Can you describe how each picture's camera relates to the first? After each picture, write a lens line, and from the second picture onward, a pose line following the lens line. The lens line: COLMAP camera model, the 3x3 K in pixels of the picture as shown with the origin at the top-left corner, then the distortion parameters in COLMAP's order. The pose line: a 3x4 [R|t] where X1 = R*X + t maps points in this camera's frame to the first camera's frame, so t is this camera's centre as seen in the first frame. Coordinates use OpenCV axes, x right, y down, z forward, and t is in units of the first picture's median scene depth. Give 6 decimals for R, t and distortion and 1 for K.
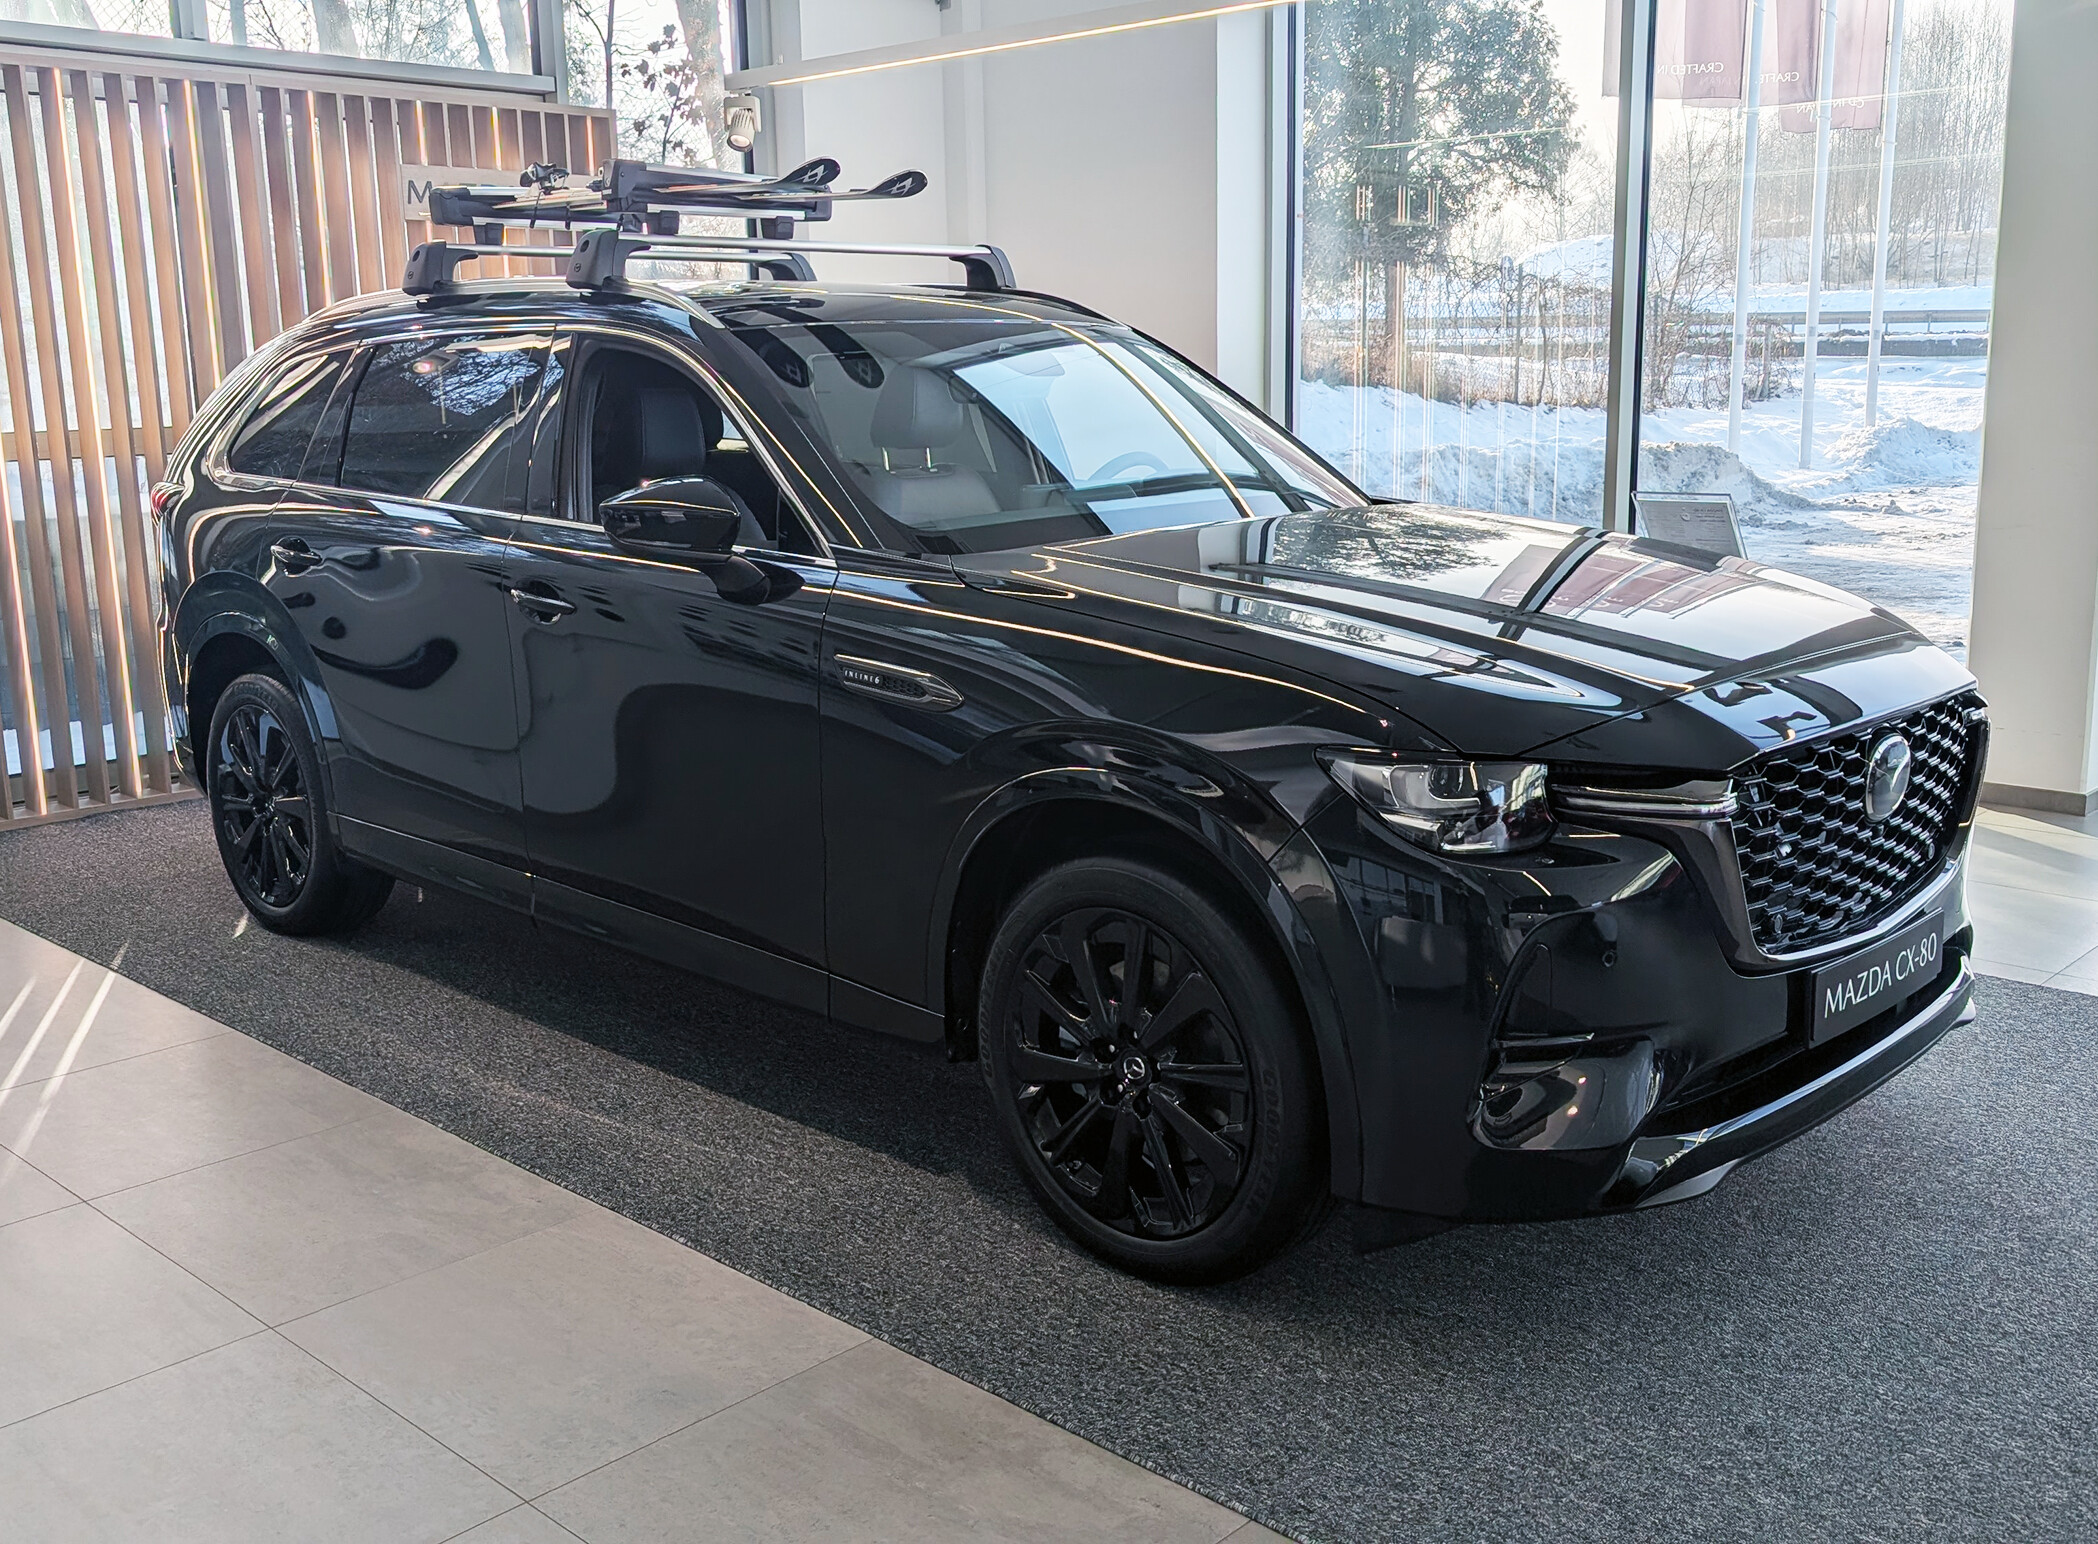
lens RADIAL K [[2008.5, 0, 1042.1], [0, 2008.5, 763.4], [0, 0, 1]] dist [0.014690, 0.000000]
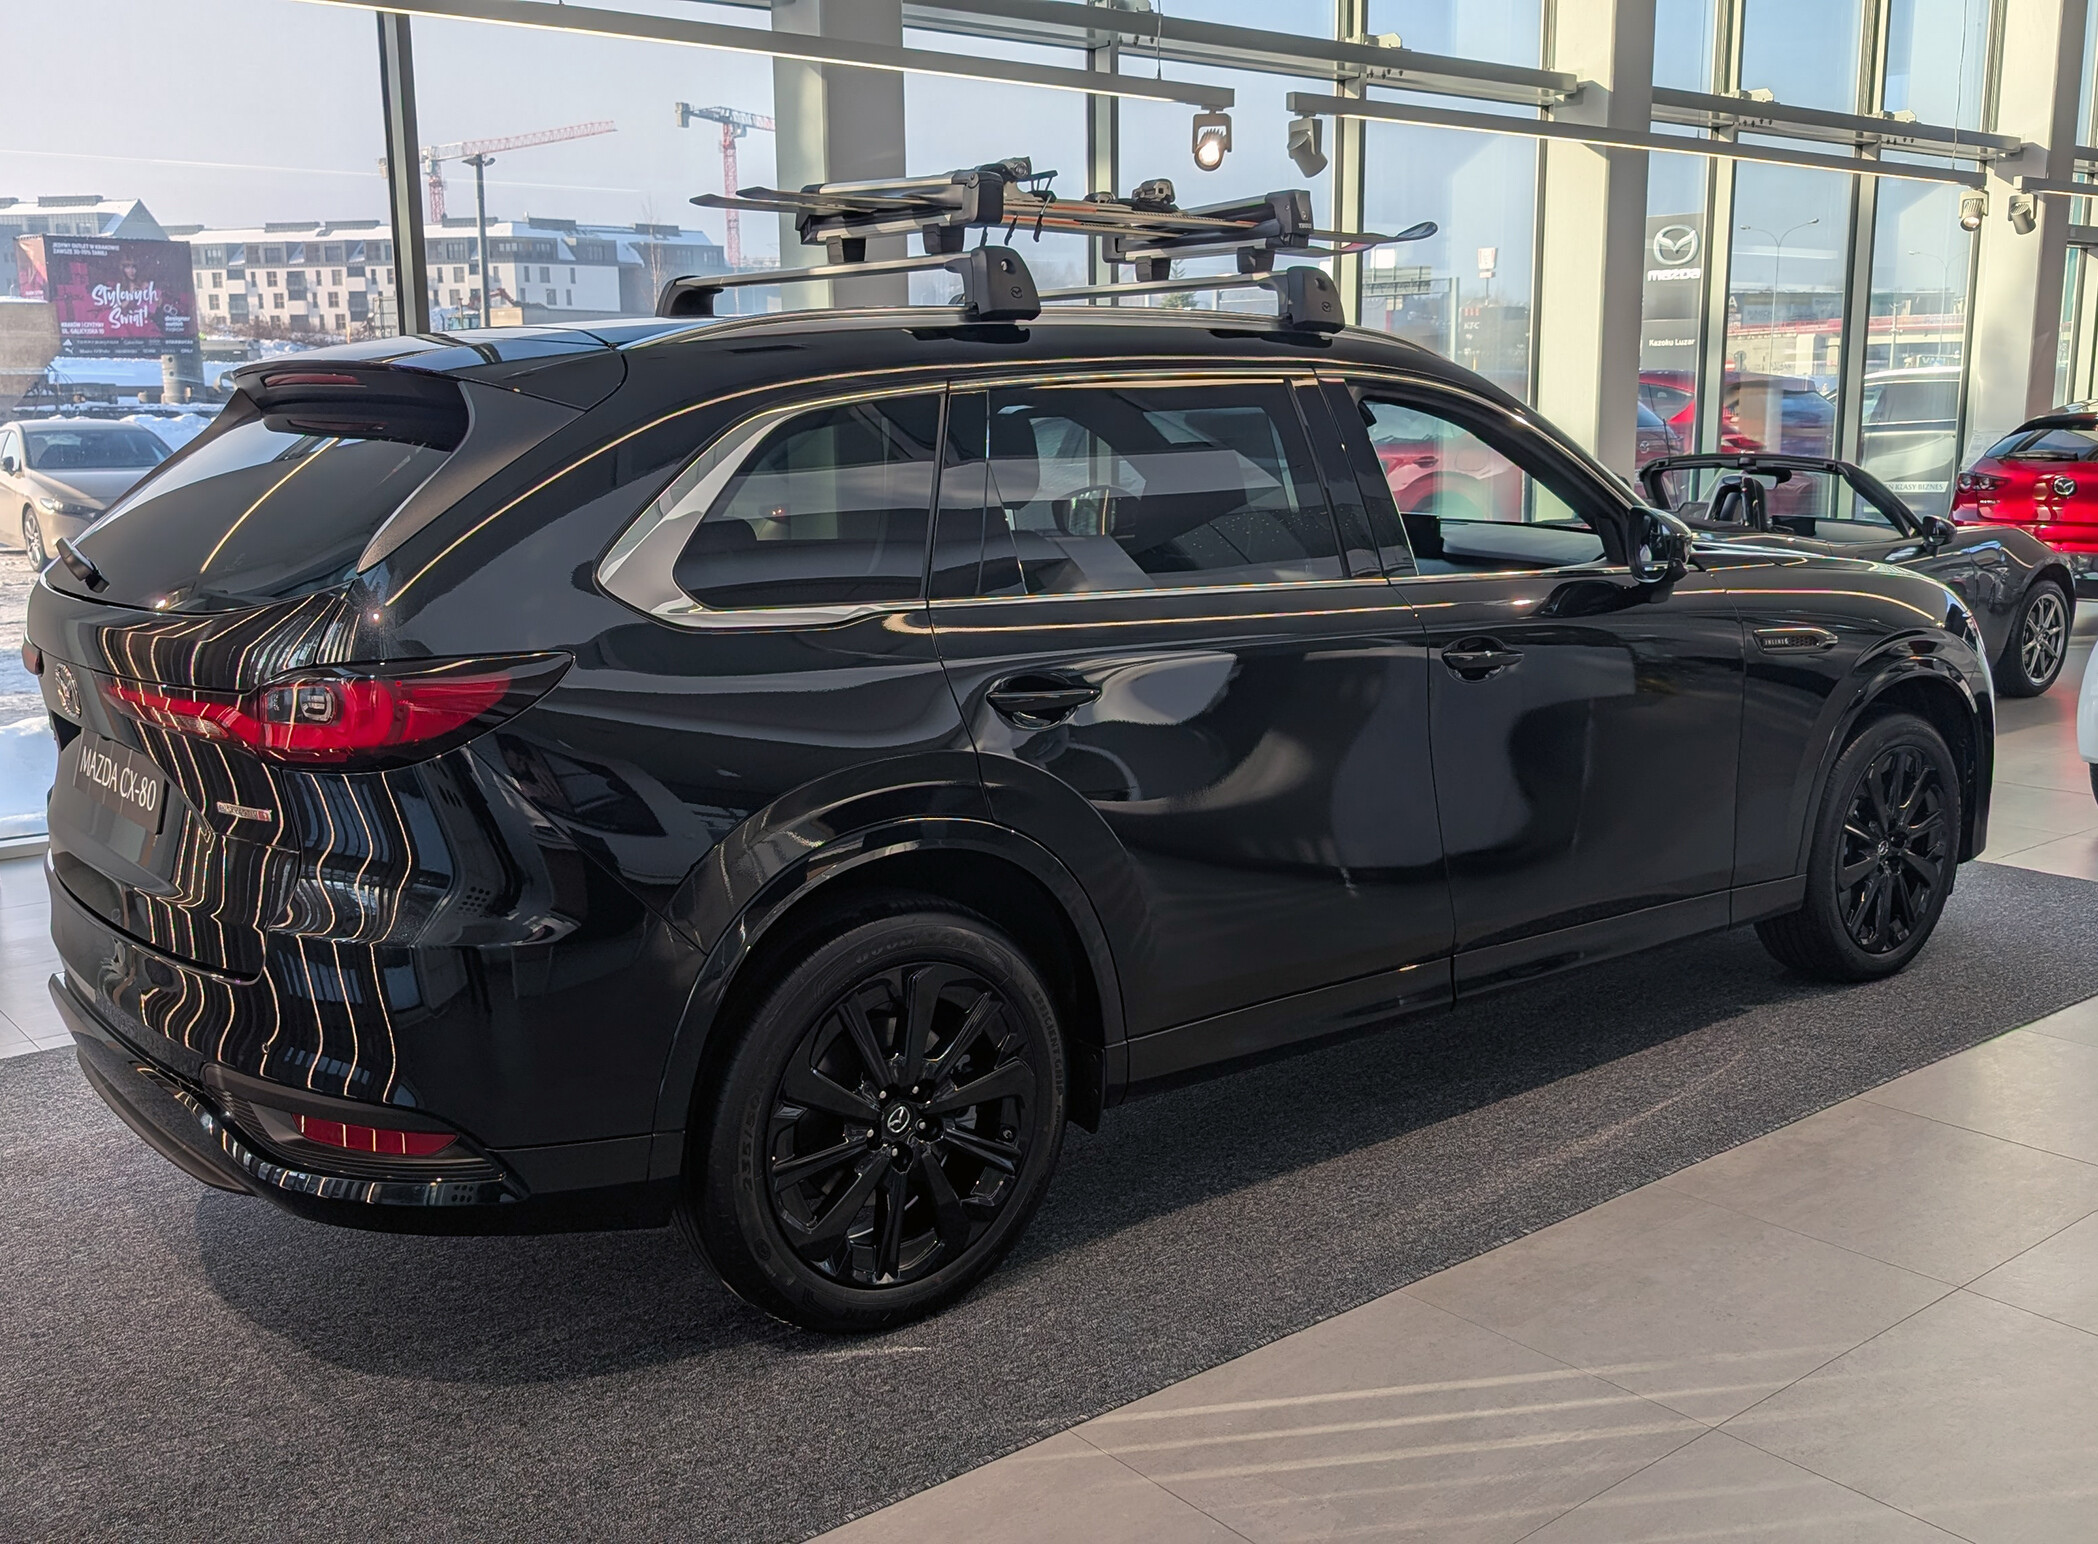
lens RADIAL K [[2008.5, 0, 1047.1], [0, 2008.5, 771.4], [0, 0, 1]] dist [0.014690, 0.000000]
pose [[0.134084, -0.167500, 0.976711, -1.447000], [0.212194, 0.967604, 0.136808, -0.241083], [-0.967985, 0.188908, 0.165282, 1.240879]]
